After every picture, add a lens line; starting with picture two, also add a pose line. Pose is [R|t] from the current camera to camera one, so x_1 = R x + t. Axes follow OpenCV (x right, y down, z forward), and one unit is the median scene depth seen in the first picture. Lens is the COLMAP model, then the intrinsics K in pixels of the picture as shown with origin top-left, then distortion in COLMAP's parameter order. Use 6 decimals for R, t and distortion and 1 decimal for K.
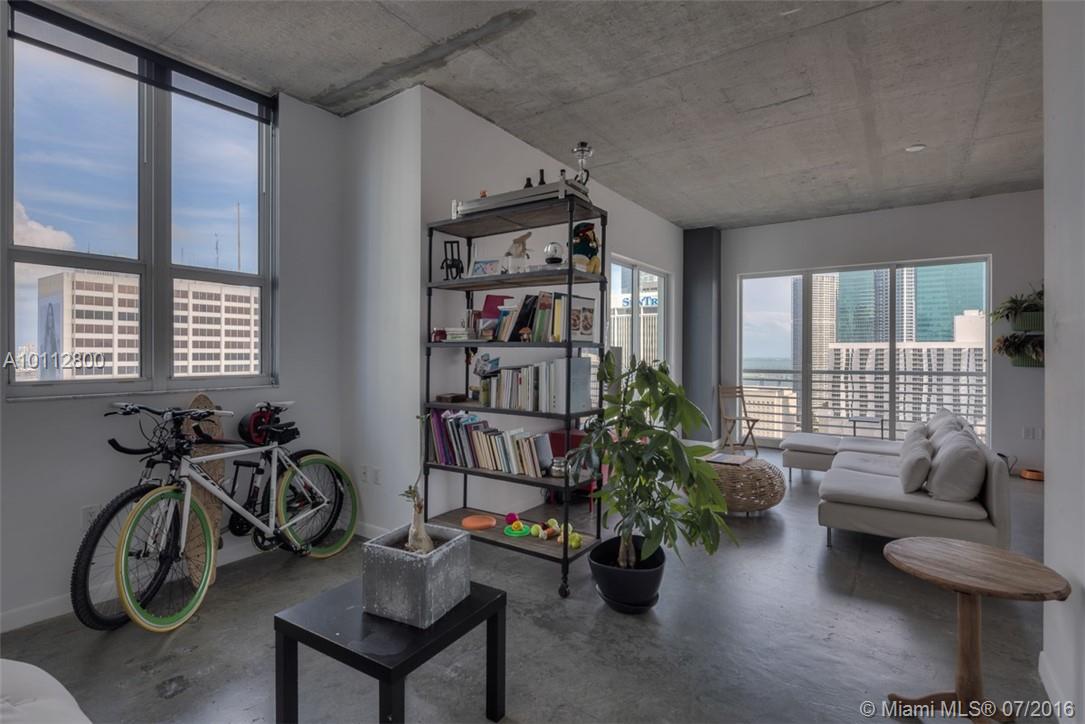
lens RADIAL K [[521.4, 0, 536.4], [0, 521.4, 352.8], [0, 0, 1]] dist [0.001921, -0.000072]
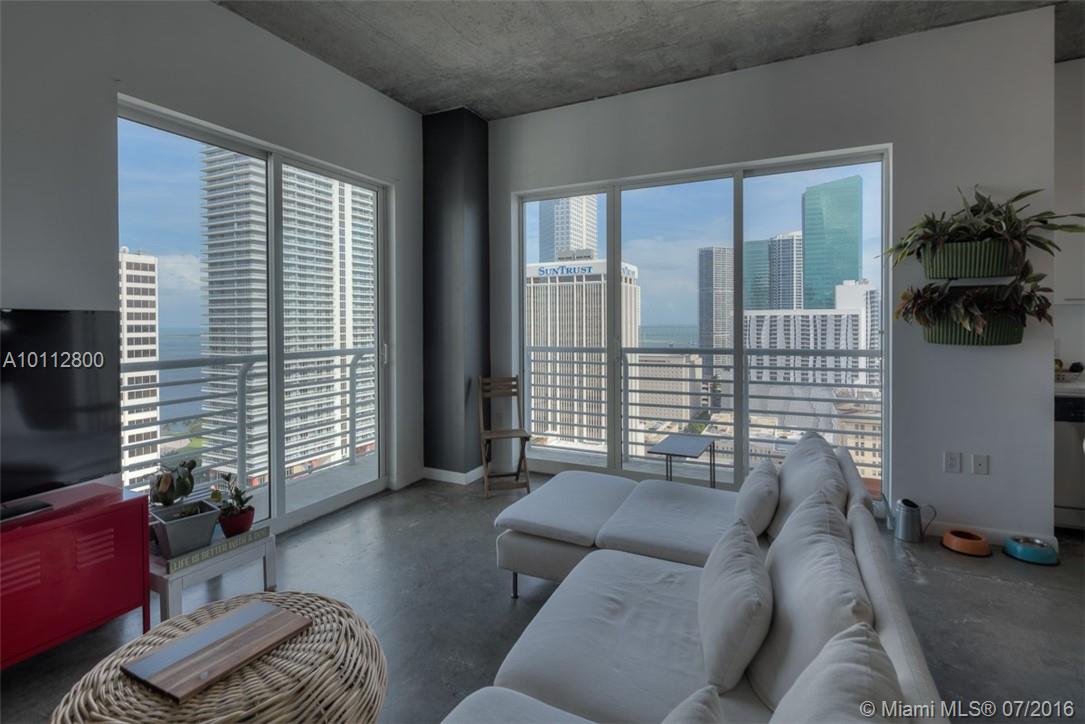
lens RADIAL K [[521.4, 0, 539.3], [0, 521.4, 325.1], [0, 0, 1]] dist [0.001921, -0.000072]
pose [[0.987406, -0.009824, 0.157902, 0.308924], [0.008898, 0.999939, 0.006567, -0.000380], [-0.157957, -0.005079, 0.987433, 0.382939]]
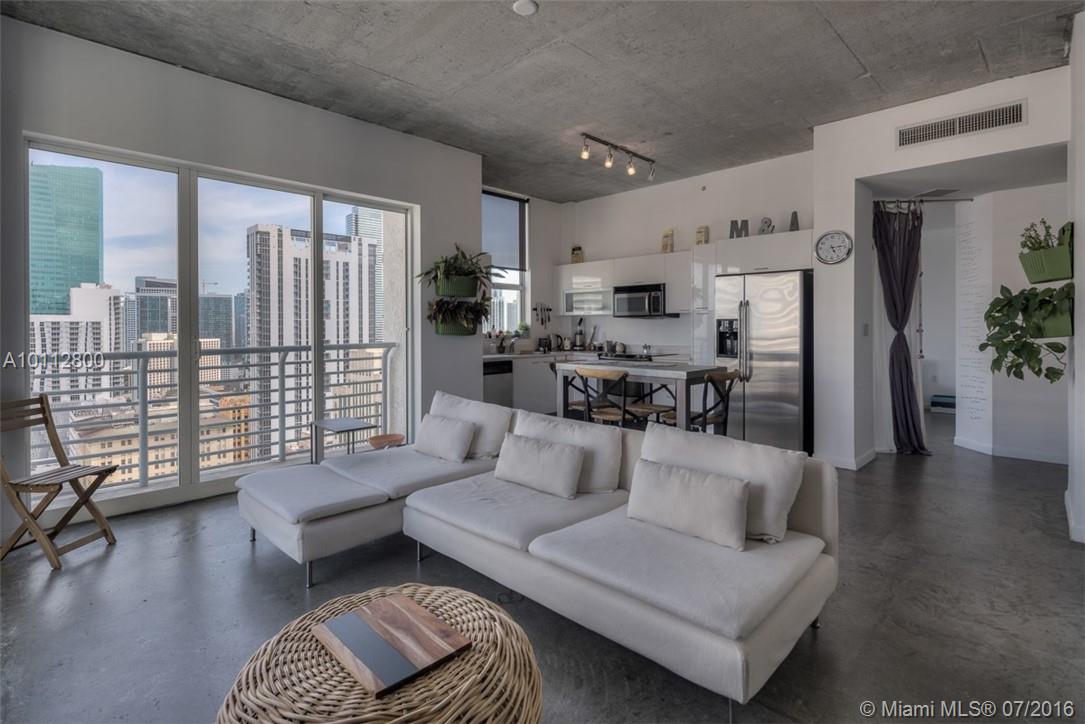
lens RADIAL K [[521.4, 0, 525.3], [0, 521.4, 329.5], [0, 0, 1]] dist [0.001921, -0.000072]
pose [[0.172497, -0.010936, 0.984949, 0.038395], [0.005284, 0.999934, 0.010177, 0.005863], [-0.984996, 0.003449, 0.172543, 0.516667]]
